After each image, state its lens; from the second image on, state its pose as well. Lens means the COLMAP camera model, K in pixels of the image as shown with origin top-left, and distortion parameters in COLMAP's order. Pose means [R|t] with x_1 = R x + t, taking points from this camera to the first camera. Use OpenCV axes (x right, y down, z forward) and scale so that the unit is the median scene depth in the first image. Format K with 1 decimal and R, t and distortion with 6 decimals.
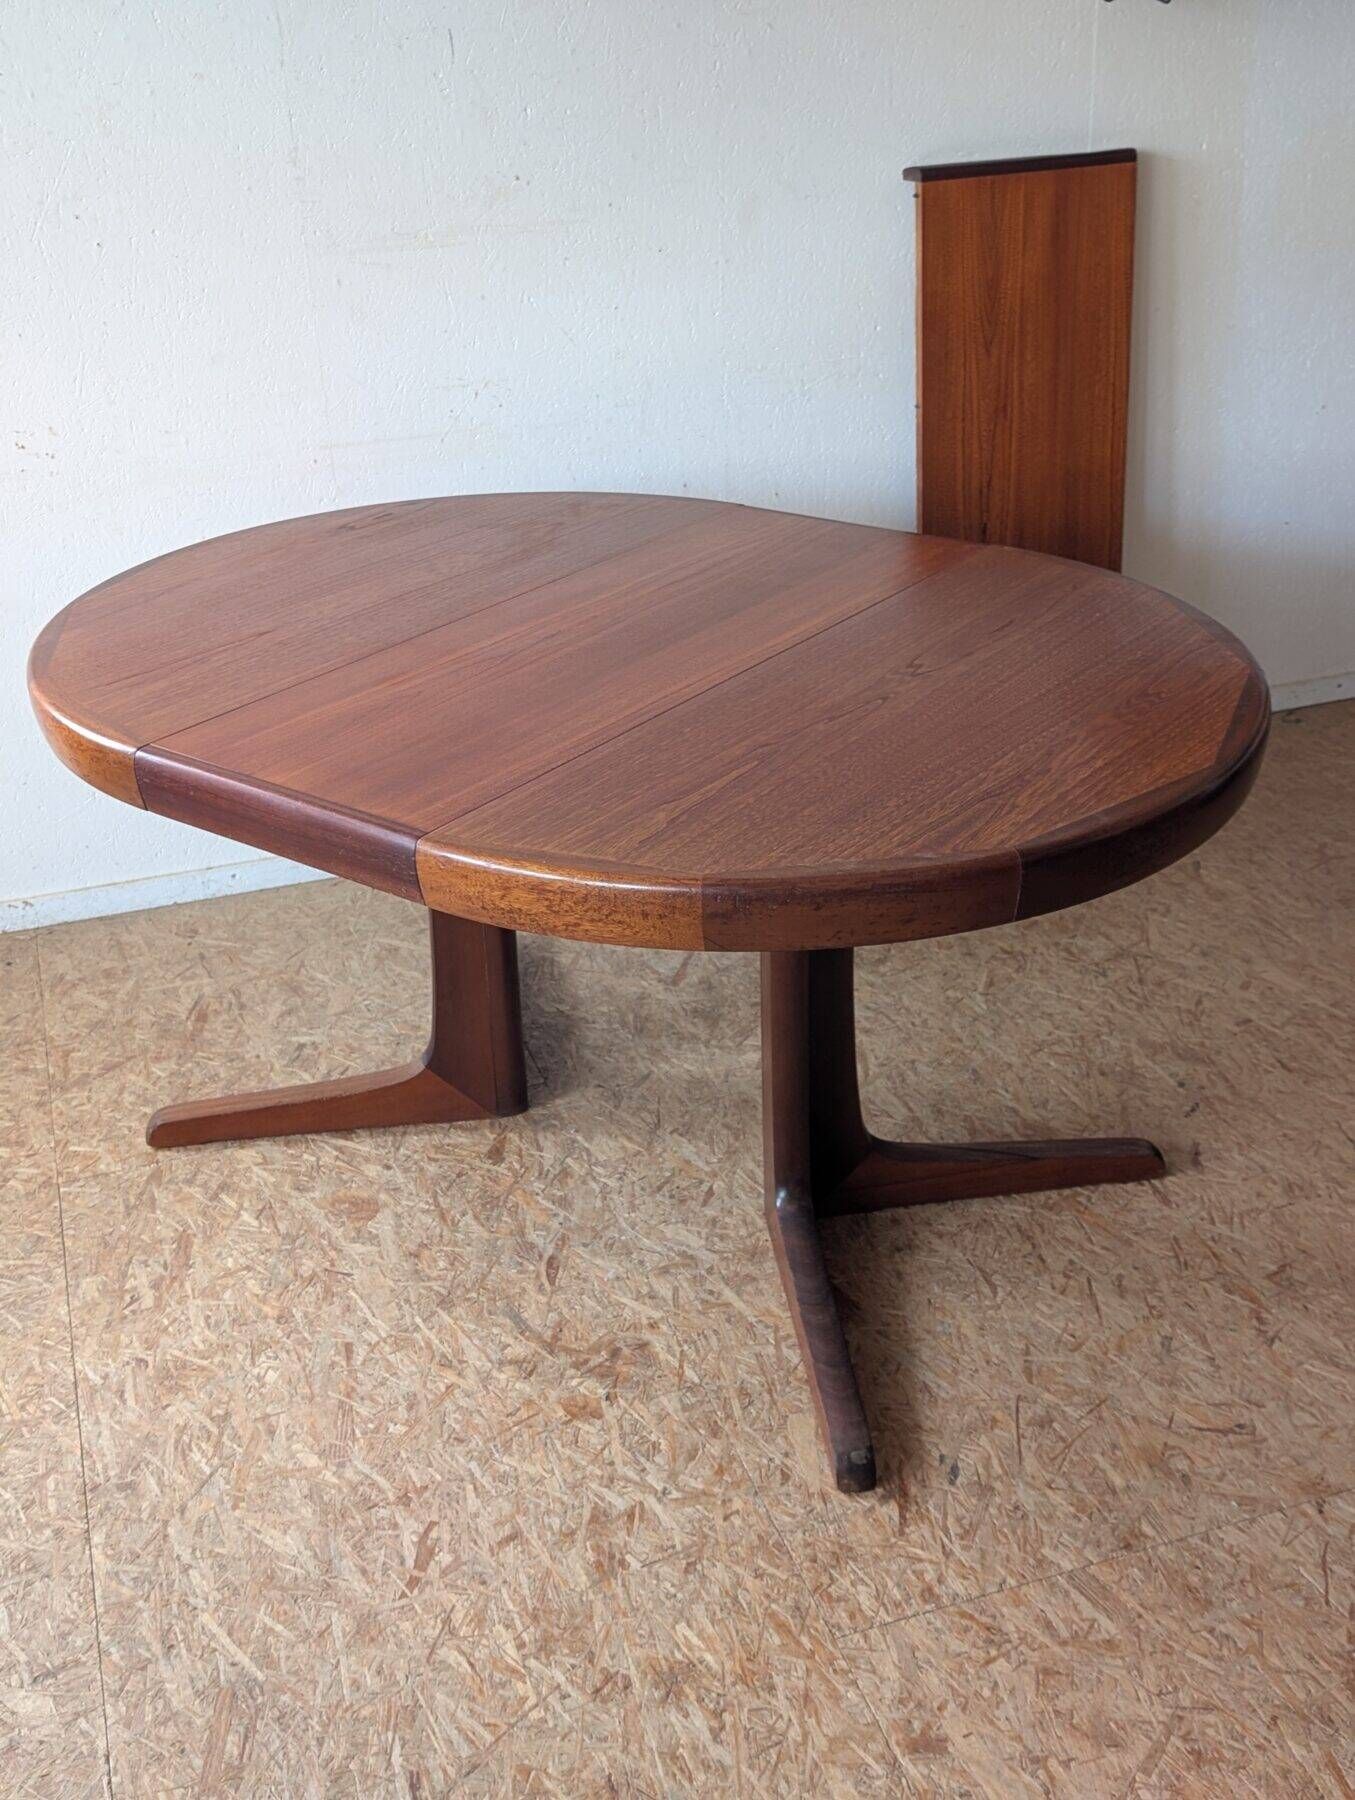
lens RADIAL K [[2024.0, 0, 695.5], [0, 2024.0, 892.0], [0, 0, 1]] dist [0.000846, 0.000000]
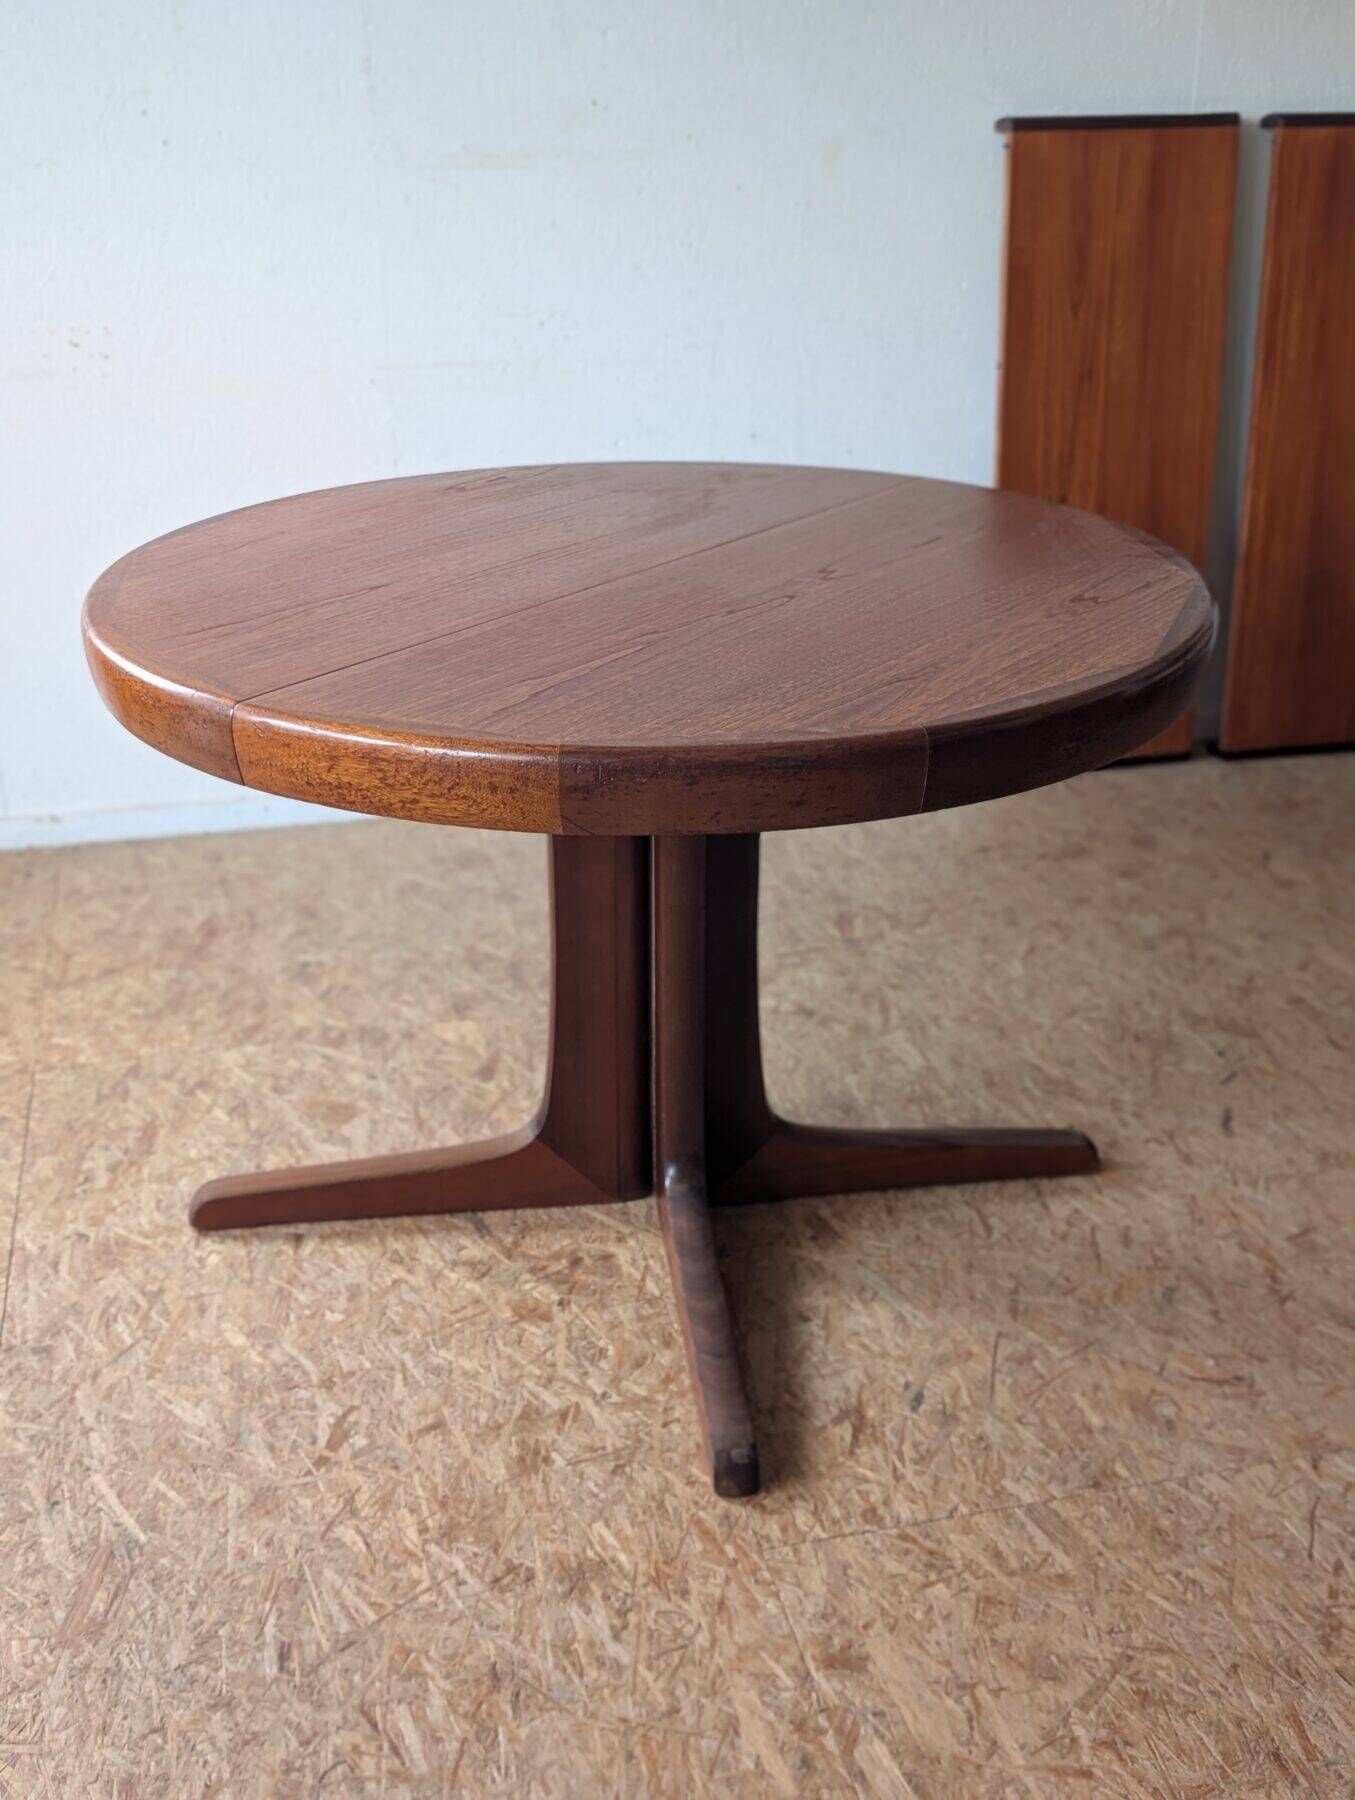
lens RADIAL K [[2024.0, 0, 714.2], [0, 2024.0, 905.1], [0, 0, 1]] dist [0.000846, 0.000000]
pose [[0.996309, 0.062144, -0.059219, 0.077421], [-0.064824, 0.996906, -0.044460, 0.111414], [0.056273, 0.048135, 0.997254, 0.065710]]
